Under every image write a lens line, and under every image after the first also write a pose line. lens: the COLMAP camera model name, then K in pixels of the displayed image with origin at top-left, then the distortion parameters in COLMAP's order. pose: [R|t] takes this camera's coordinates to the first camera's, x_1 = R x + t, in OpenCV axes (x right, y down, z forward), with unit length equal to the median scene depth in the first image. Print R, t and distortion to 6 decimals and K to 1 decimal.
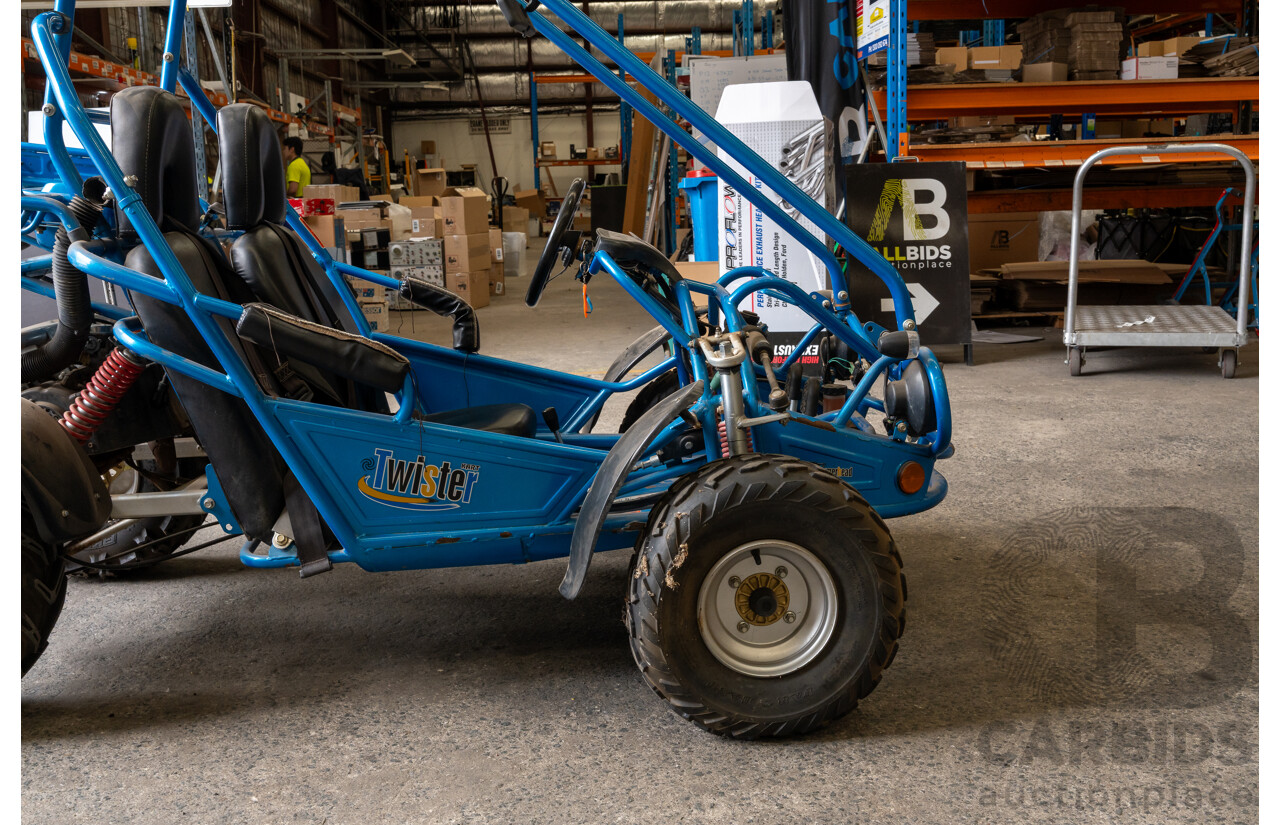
lens RADIAL K [[1279.9, 0, 645.8], [0, 1279.9, 412.7], [0, 0, 1]] dist [-0.011156, 0.000000]
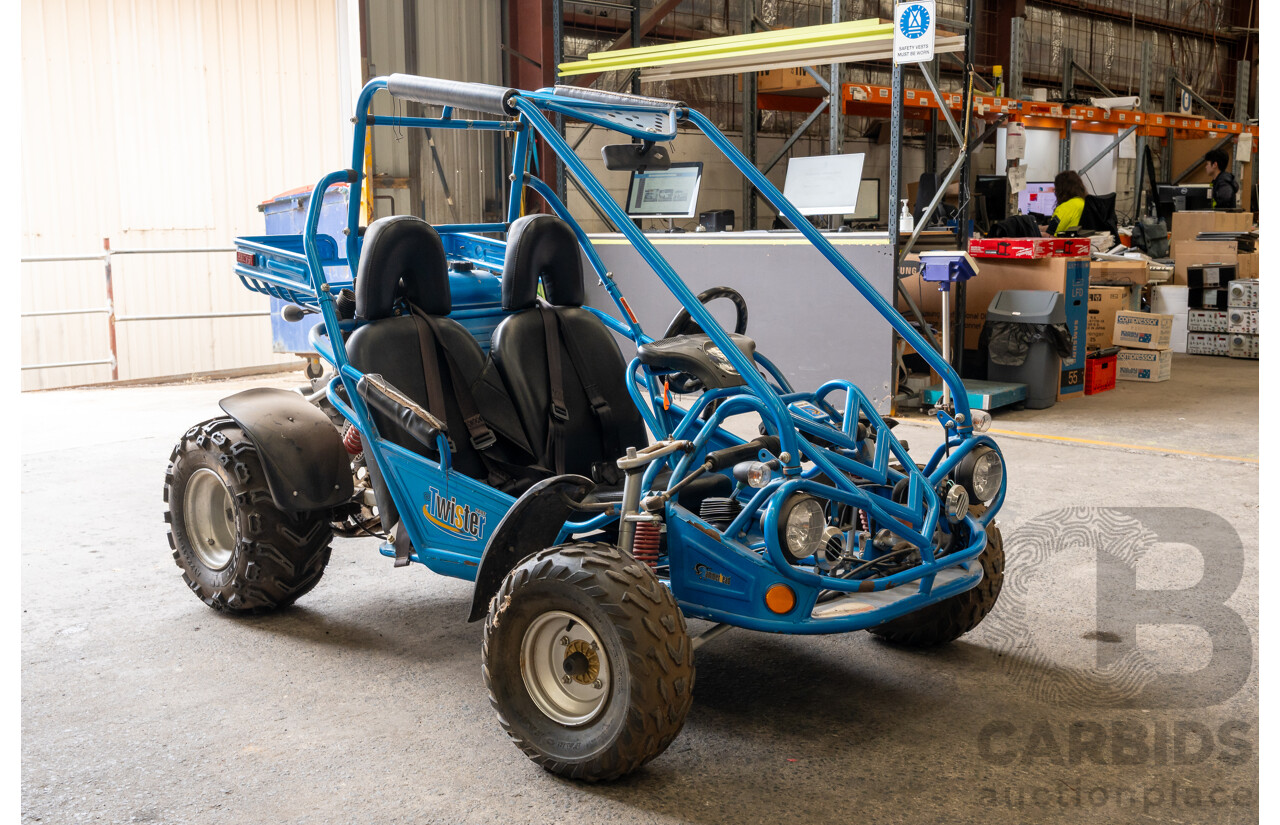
lens RADIAL K [[1408.3, 0, 580.9], [0, 1408.3, 408.9], [0, 0, 1]] dist [-0.012360, 0.000000]
pose [[0.668203, 0.124890, -0.733421, 0.852306], [-0.131832, 0.990086, 0.048487, -0.127309], [0.732205, 0.064289, 0.678043, 0.068619]]
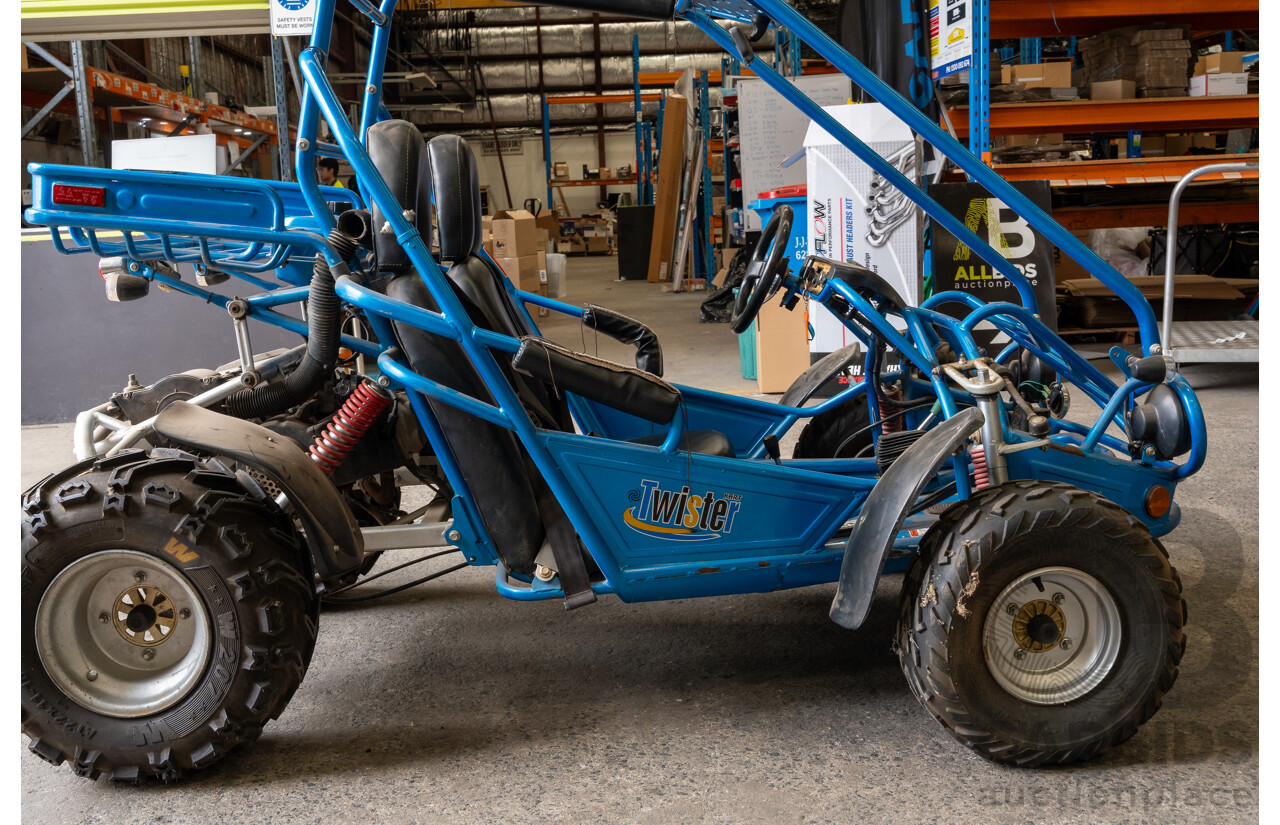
lens RADIAL K [[1279.9, 0, 638.1], [0, 1279.9, 410.8], [0, 0, 1]] dist [-0.011156, 0.000000]
pose [[0.999933, -0.011576, 0.000186, -0.181269], [0.011578, 0.999814, -0.015441, -0.008697], [-0.000007, 0.015442, 0.999881, -0.000469]]
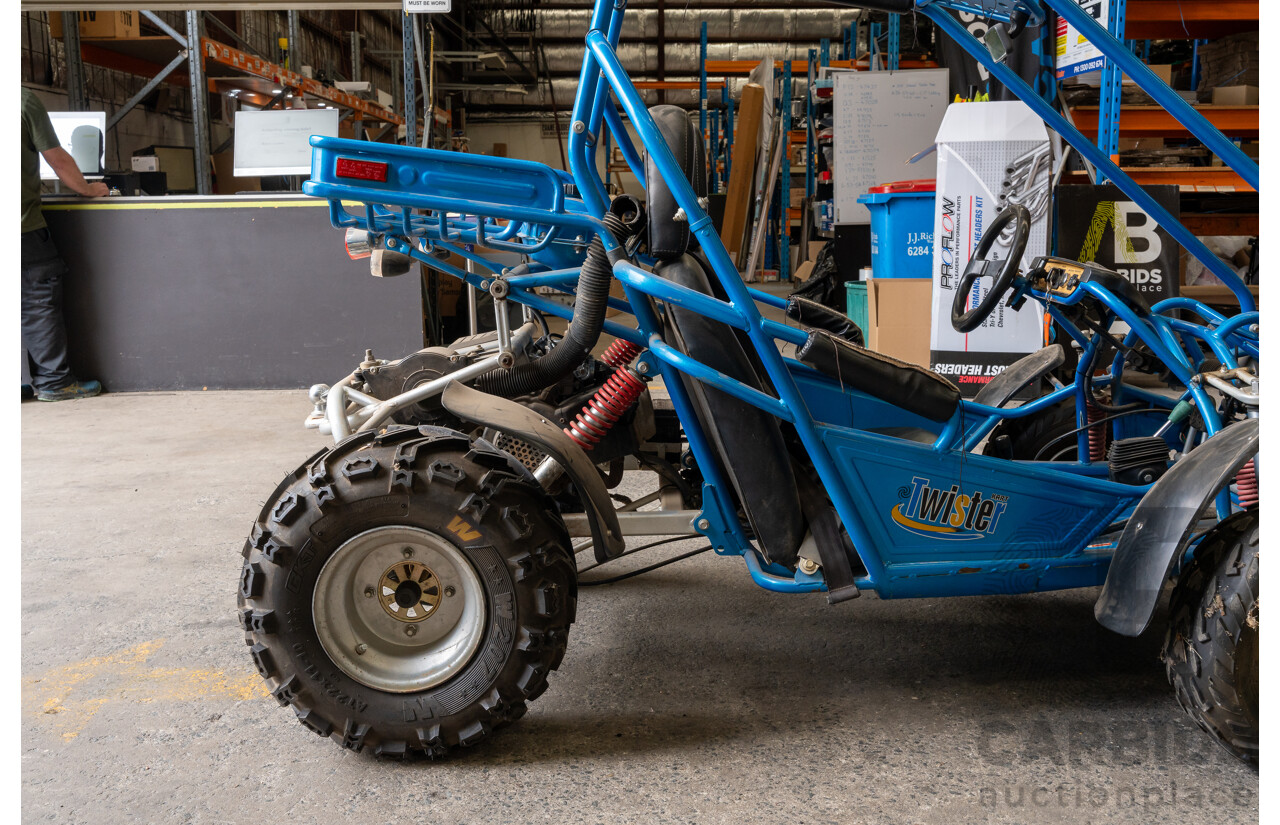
lens RADIAL K [[1279.9, 0, 637.7], [0, 1279.9, 416.8], [0, 0, 1]] dist [-0.011156, 0.000000]
pose [[0.999330, 0.028802, -0.022584, -0.342632], [-0.028823, 0.999584, -0.000641, -0.009968], [0.022556, 0.001291, 0.999745, 0.000679]]
